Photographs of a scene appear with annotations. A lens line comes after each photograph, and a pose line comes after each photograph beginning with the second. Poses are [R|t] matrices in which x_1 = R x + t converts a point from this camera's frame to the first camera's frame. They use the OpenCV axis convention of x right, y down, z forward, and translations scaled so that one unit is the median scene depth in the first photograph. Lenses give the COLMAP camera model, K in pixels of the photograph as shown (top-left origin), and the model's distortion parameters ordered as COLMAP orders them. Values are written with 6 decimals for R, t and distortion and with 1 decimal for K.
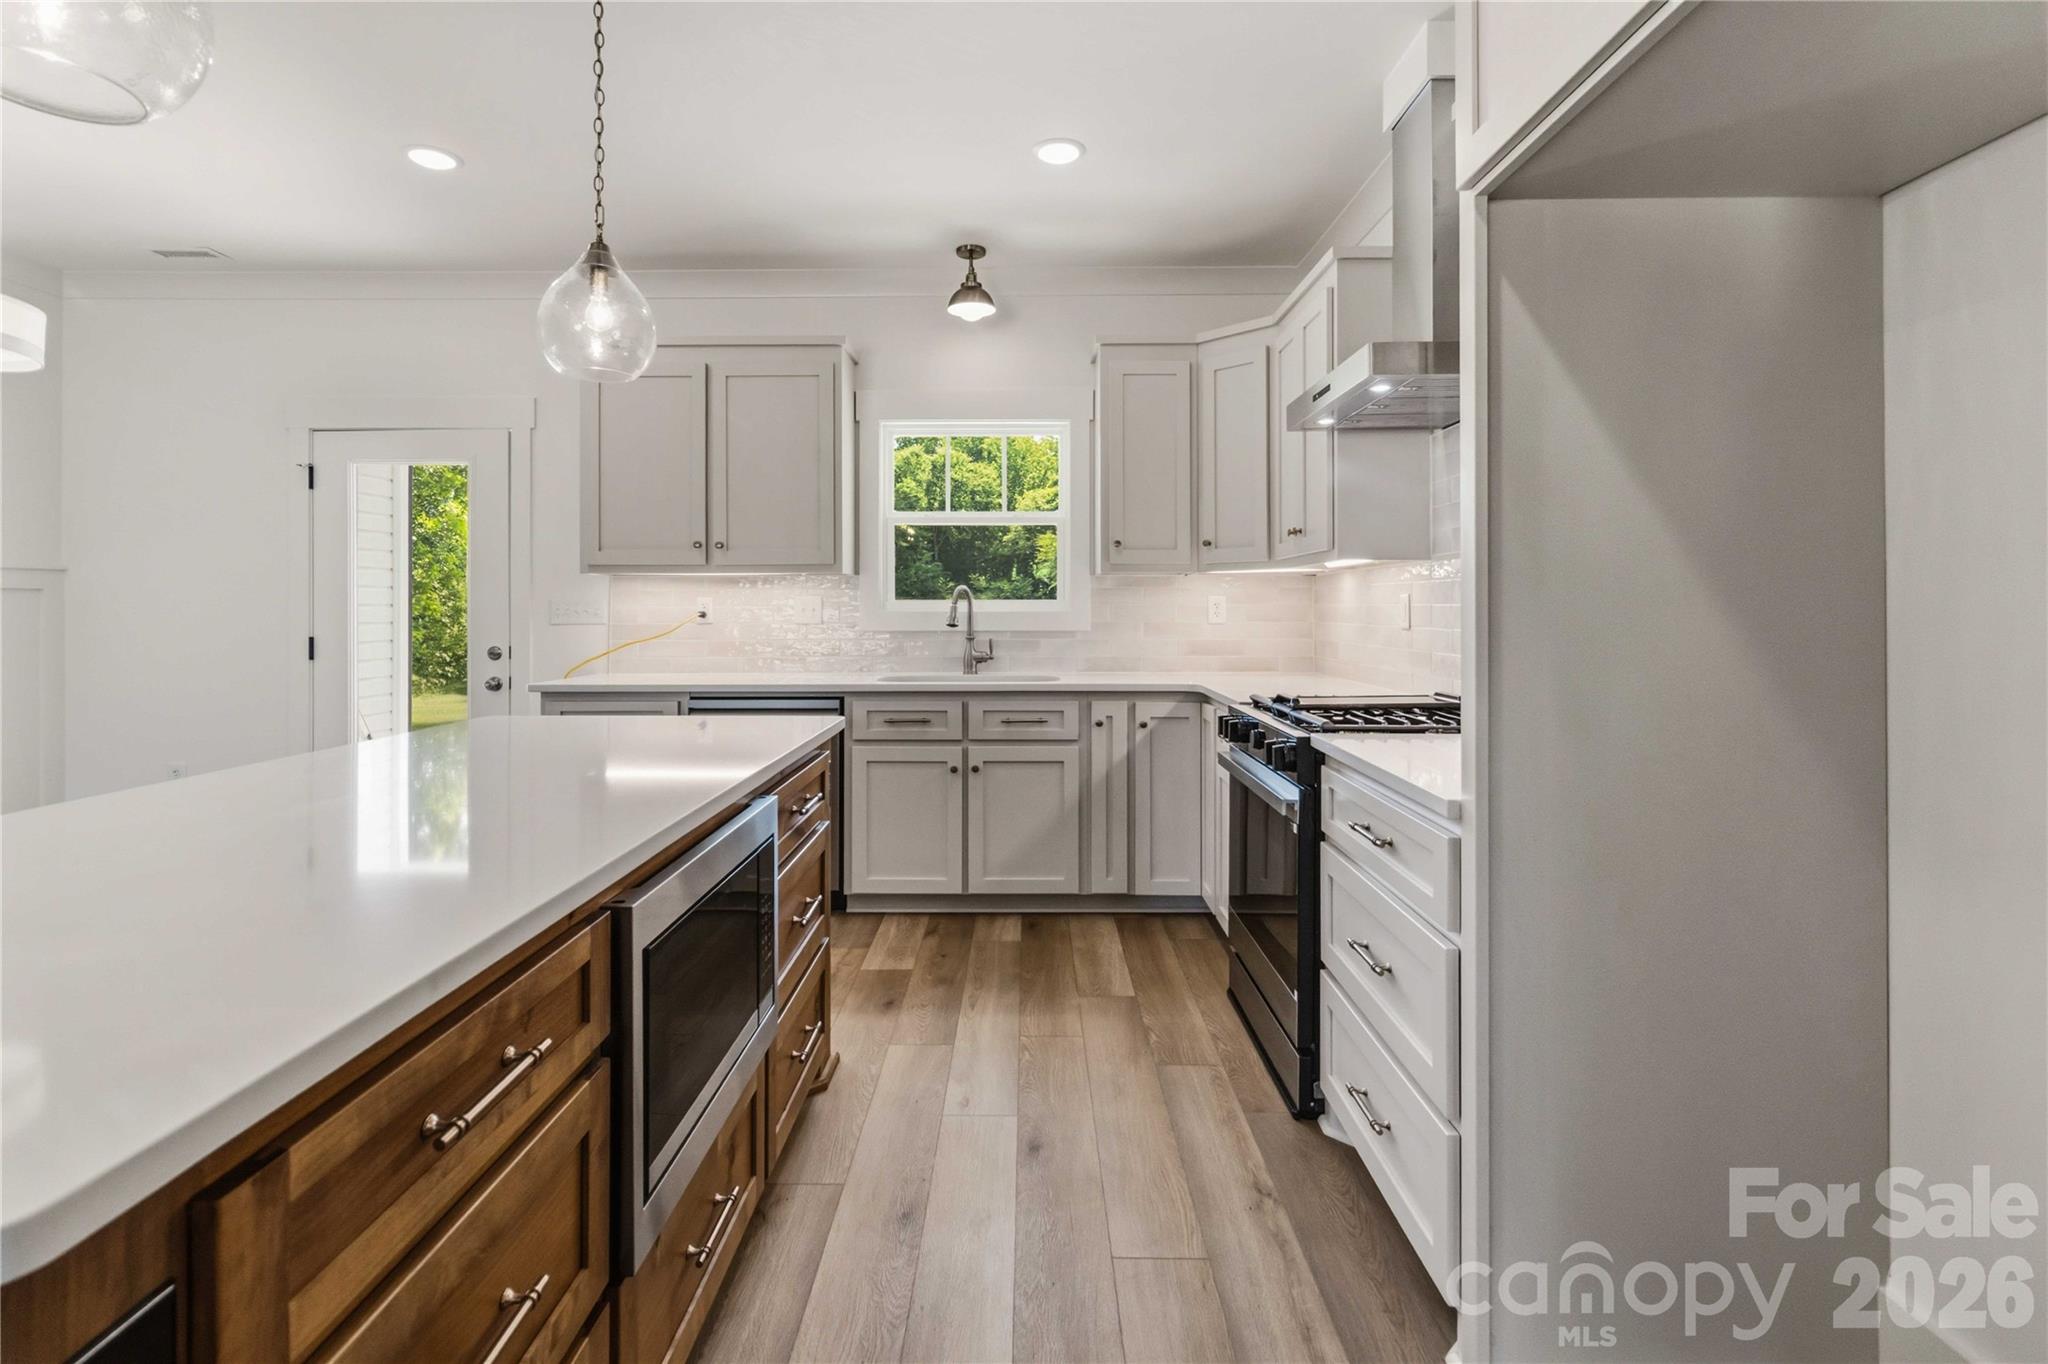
lens RADIAL K [[960.9, 0, 1023.1], [0, 960.9, 599.2], [0, 0, 1]] dist [0.002946, -0.001860]
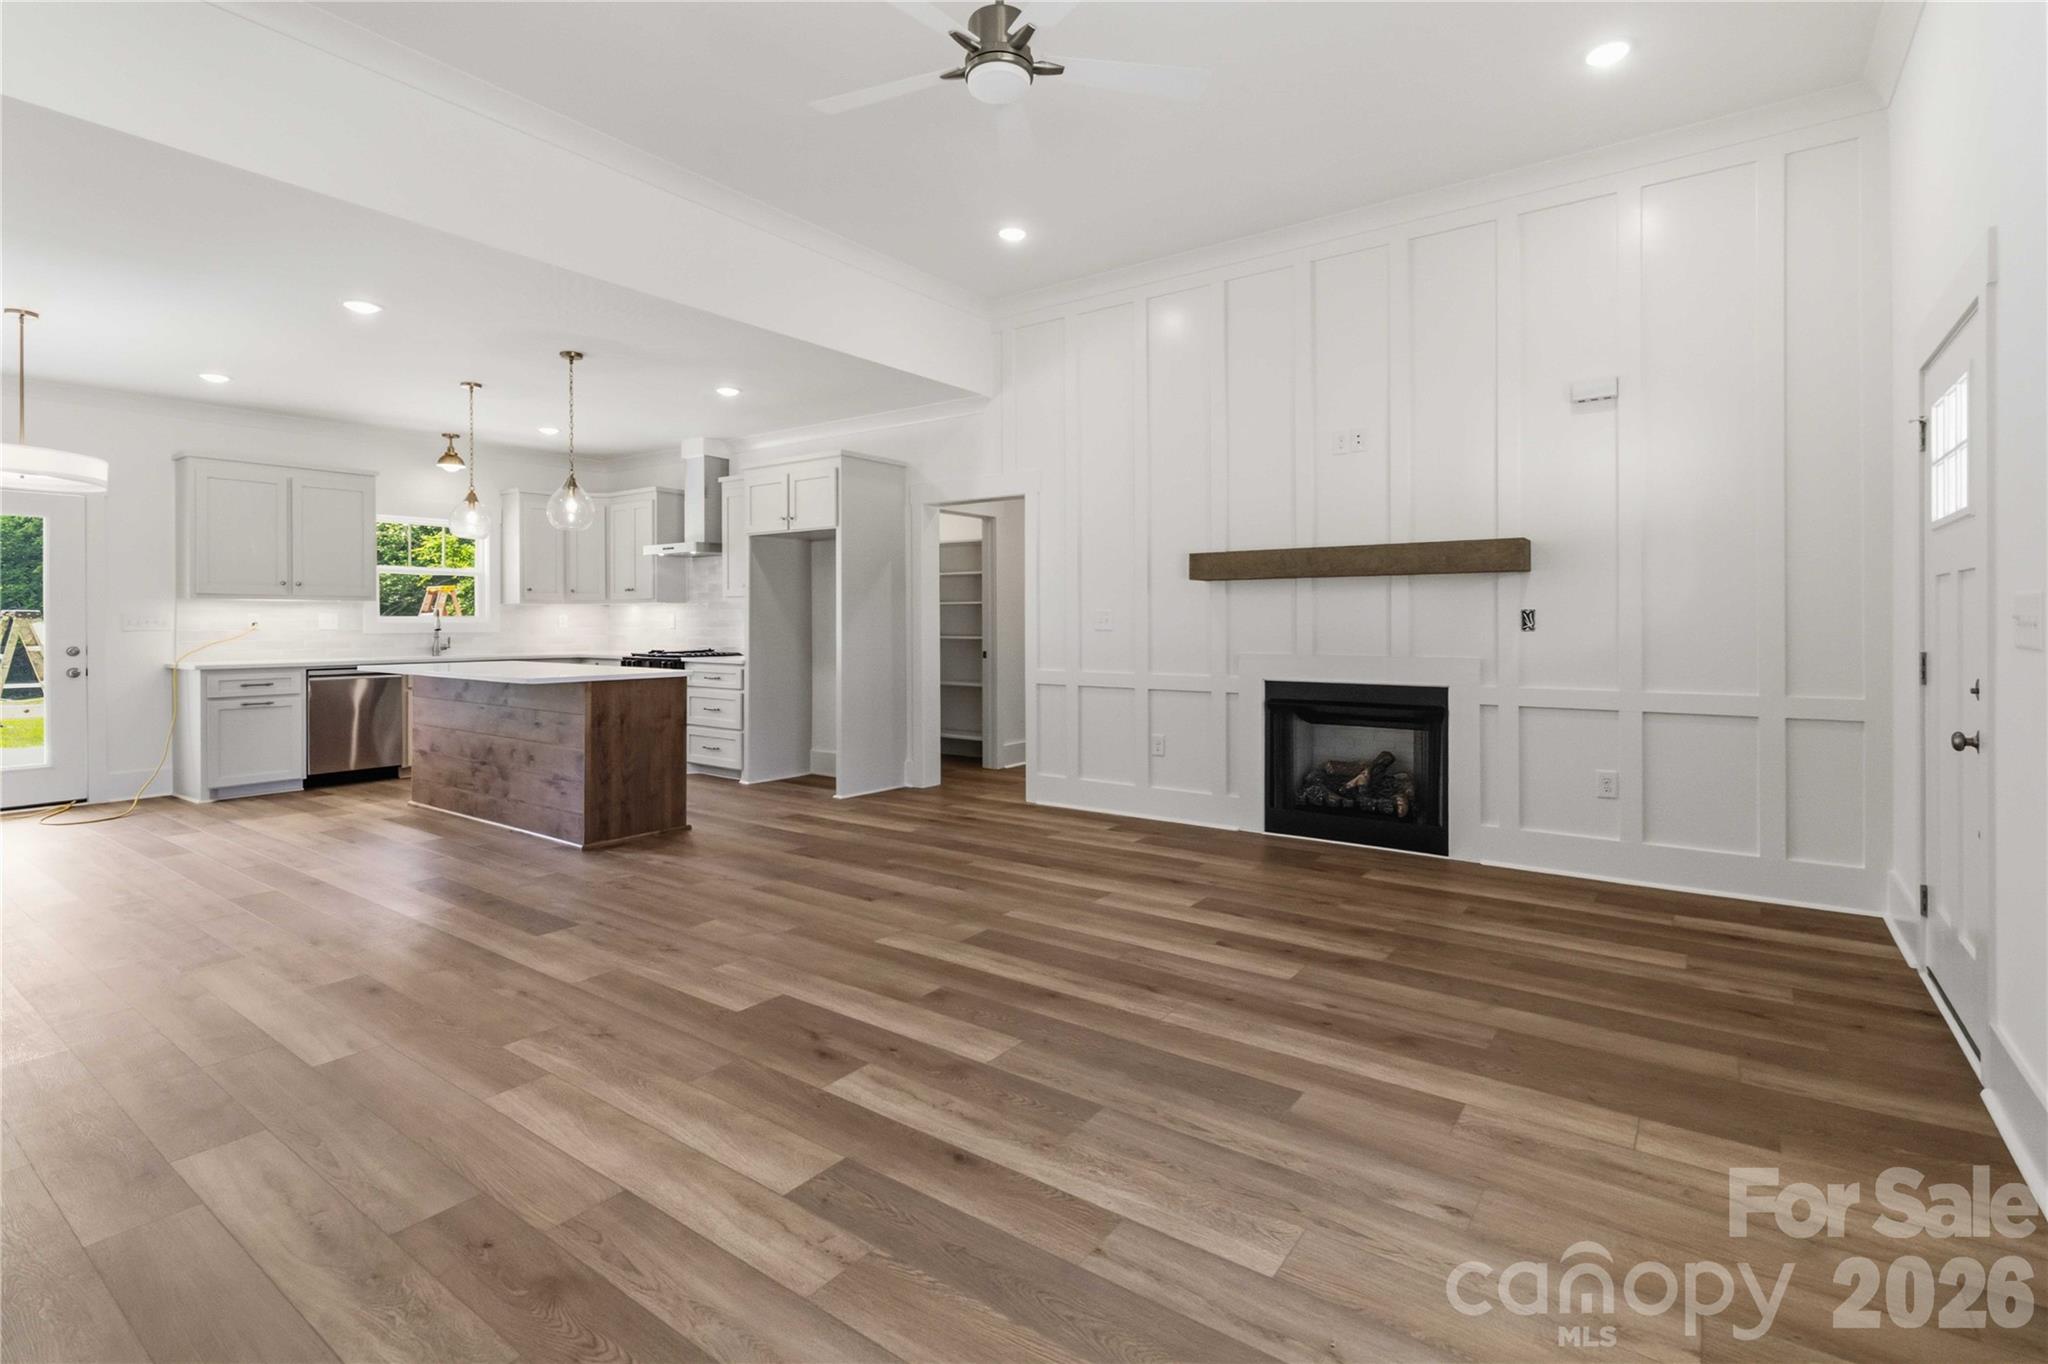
lens RADIAL K [[960.9, 0, 1029.7], [0, 960.9, 633.9], [0, 0, 1]] dist [0.002946, -0.001860]
pose [[0.576319, -0.009067, 0.817175, -0.973162], [-0.007067, 0.999846, 0.016078, -0.003441], [-0.817194, -0.015041, 0.576166, -1.076527]]
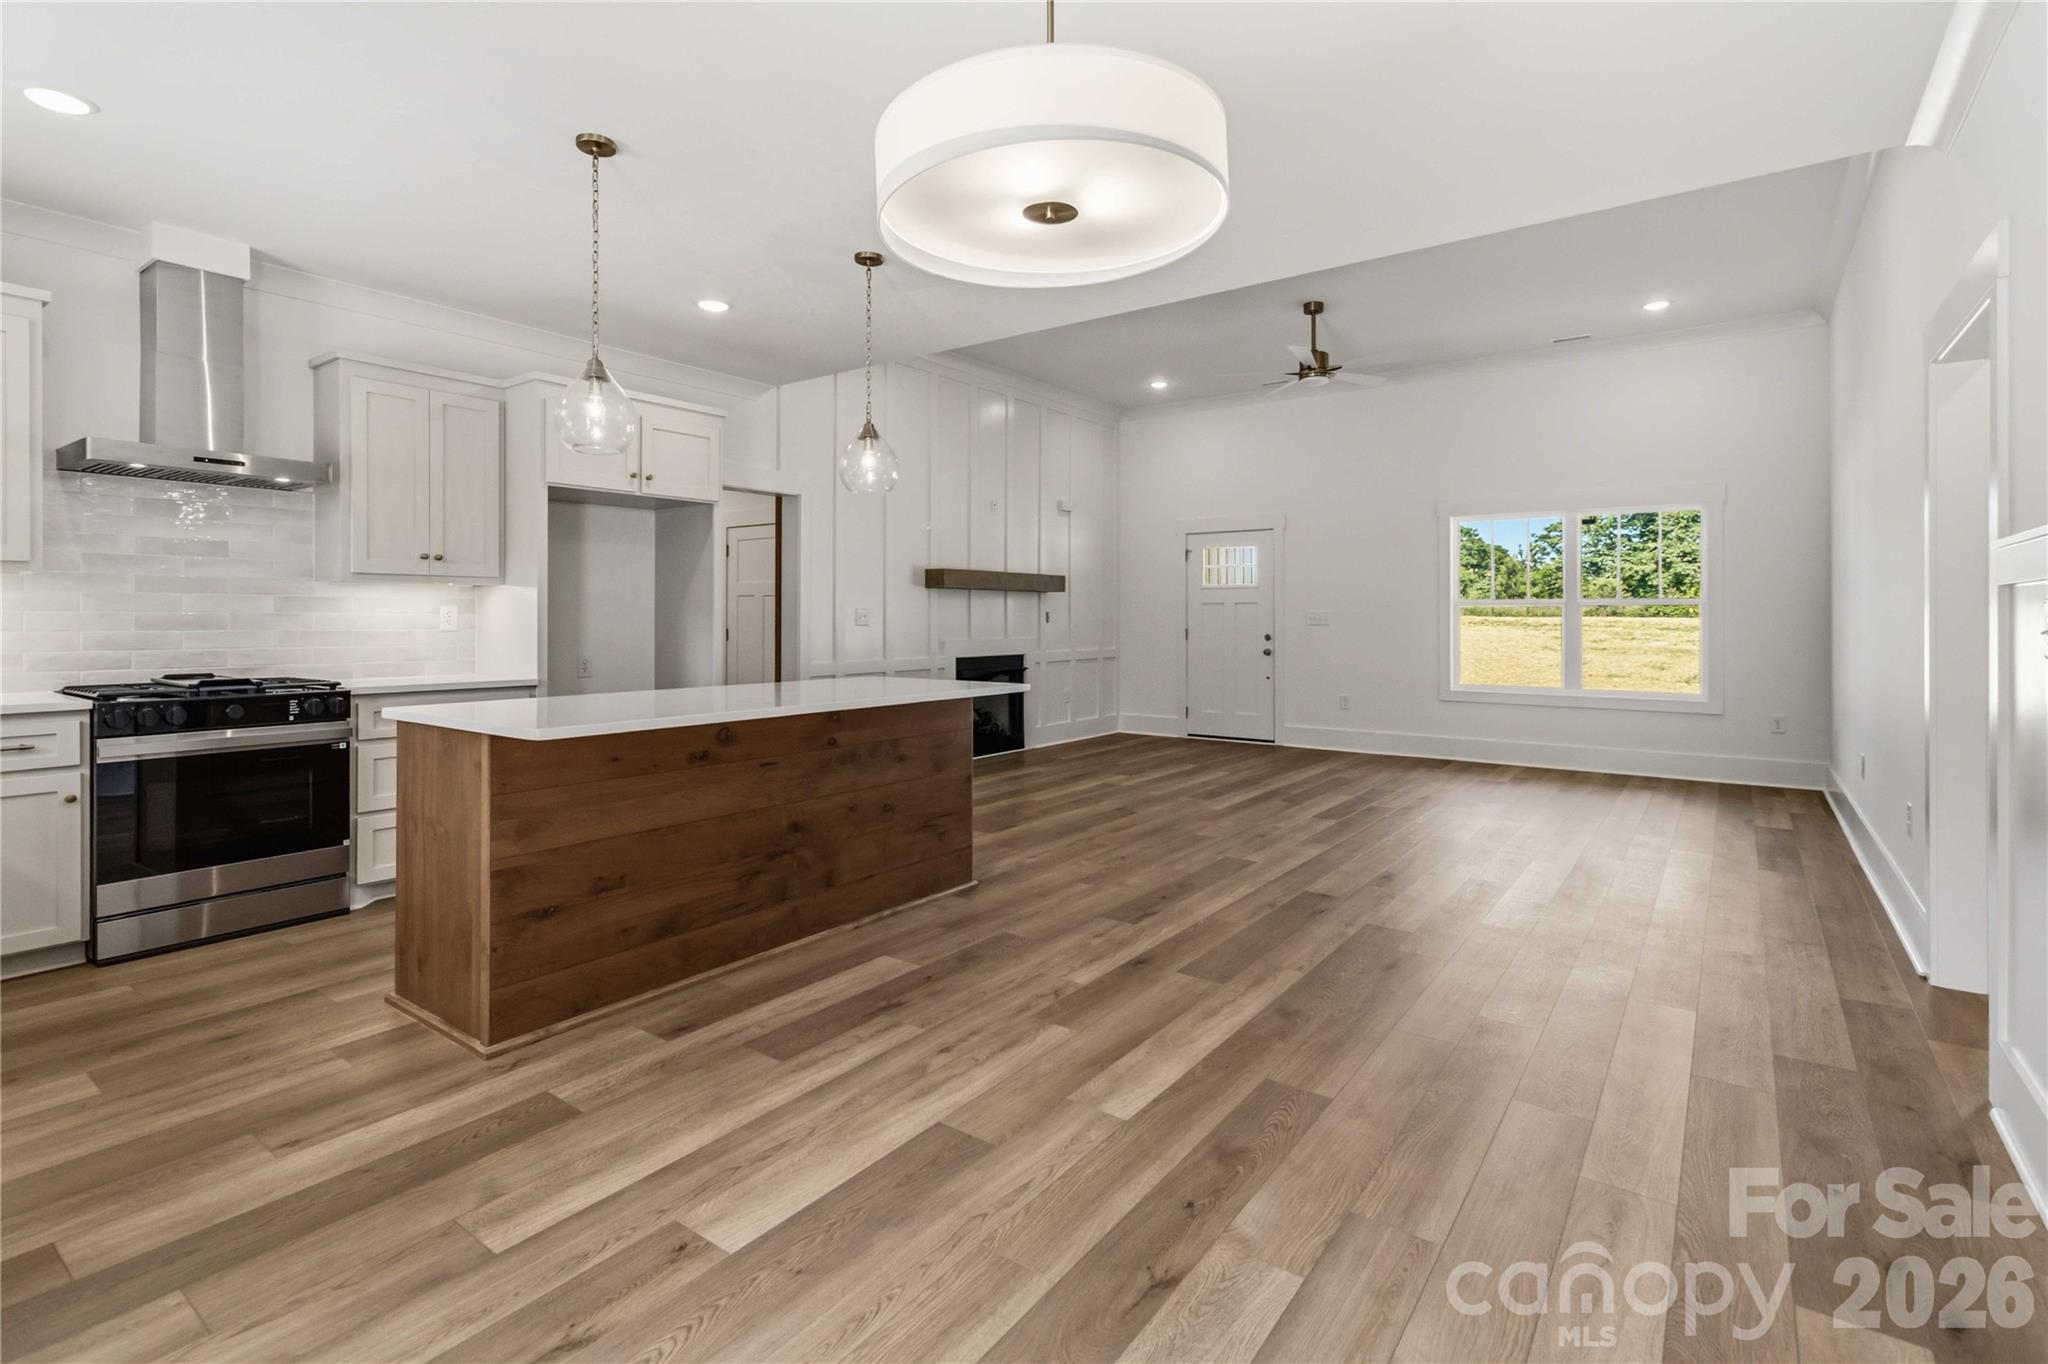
lens RADIAL K [[960.9, 0, 1035.4], [0, 960.9, 616.4], [0, 0, 1]] dist [0.002946, -0.001860]
pose [[-0.817647, 0.001520, 0.575718, -0.955492], [-0.003807, 0.999960, -0.008047, 0.011666], [-0.575708, -0.008771, -0.817608, 0.951353]]
